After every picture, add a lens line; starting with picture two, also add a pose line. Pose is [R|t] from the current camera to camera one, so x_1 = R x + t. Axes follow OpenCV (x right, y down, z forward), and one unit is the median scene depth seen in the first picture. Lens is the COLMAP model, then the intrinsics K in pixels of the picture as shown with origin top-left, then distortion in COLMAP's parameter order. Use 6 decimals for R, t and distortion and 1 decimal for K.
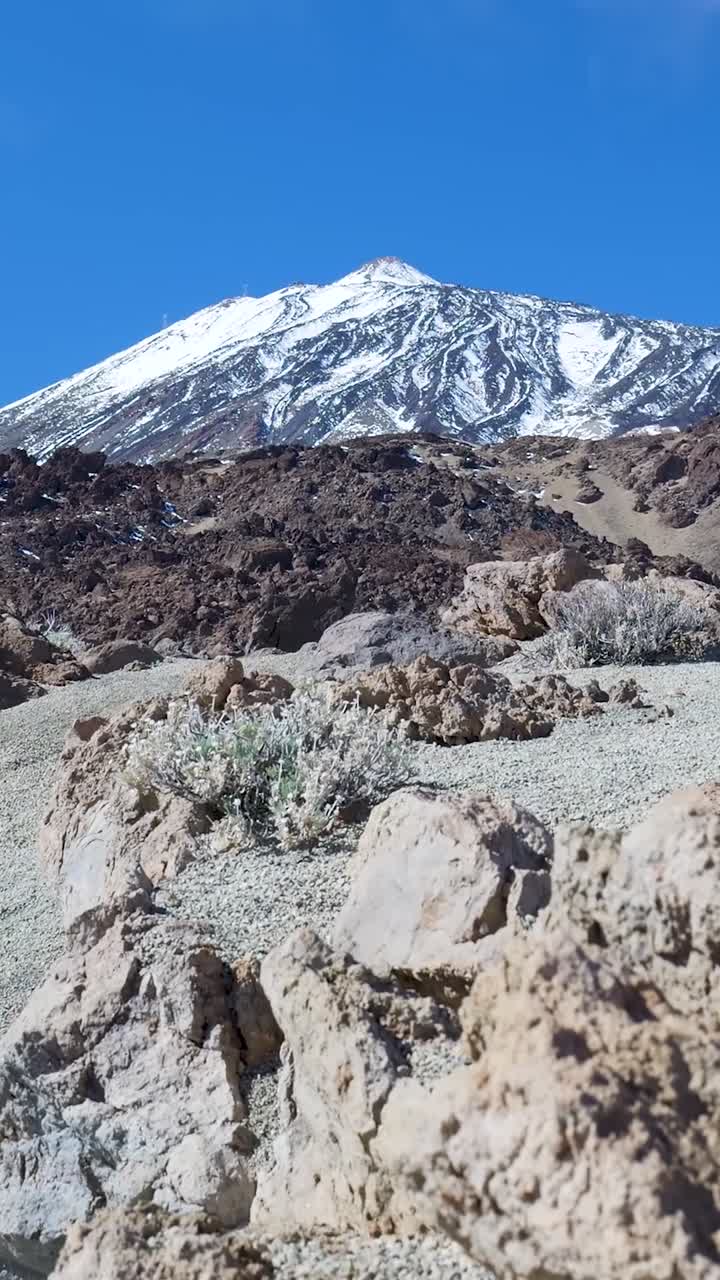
lens RADIAL K [[1710.2, 0, 360.1], [0, 1710.2, 638.0], [0, 0, 1]] dist [-0.008516, 0.000000]
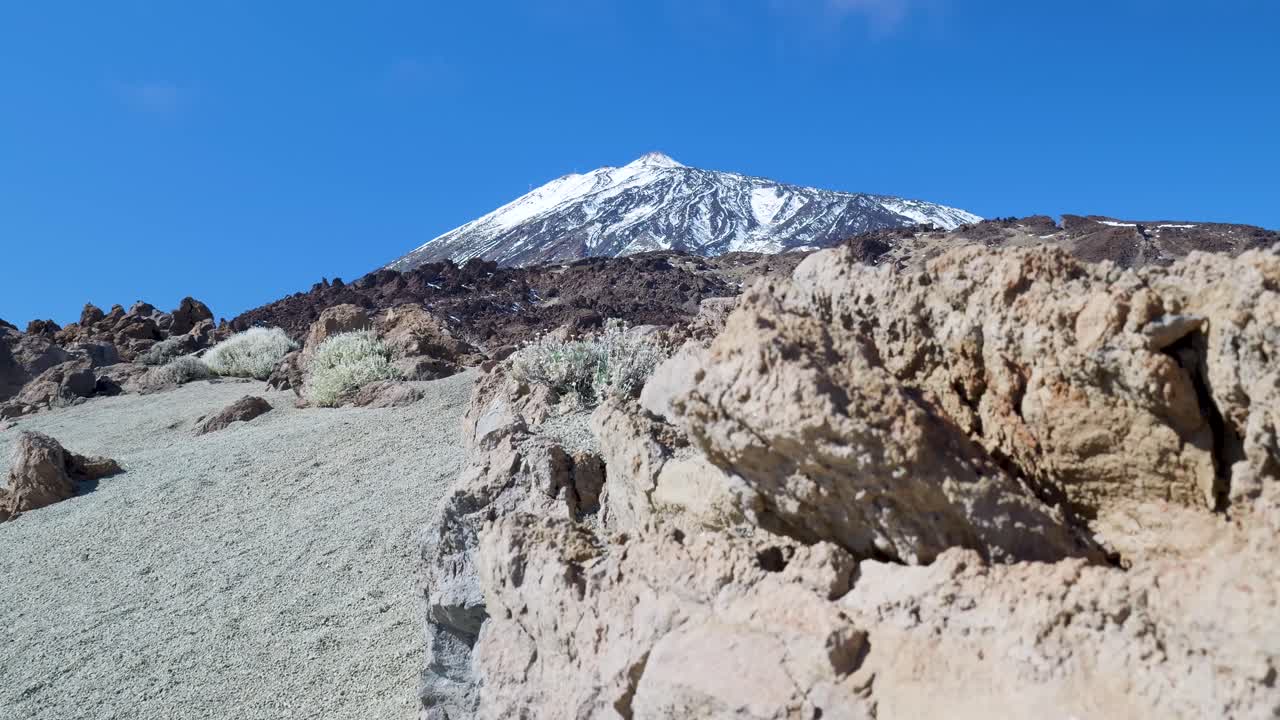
lens RADIAL K [[961.8, 0, 640.4], [0, 961.8, 363.6], [0, 0, 1]] dist [-0.004565, 0.010322]
pose [[1.000000, -0.000746, 0.000199, -0.005467], [0.000746, 0.999997, -0.002260, 0.146029], [-0.000198, 0.002260, 0.999997, -0.008221]]
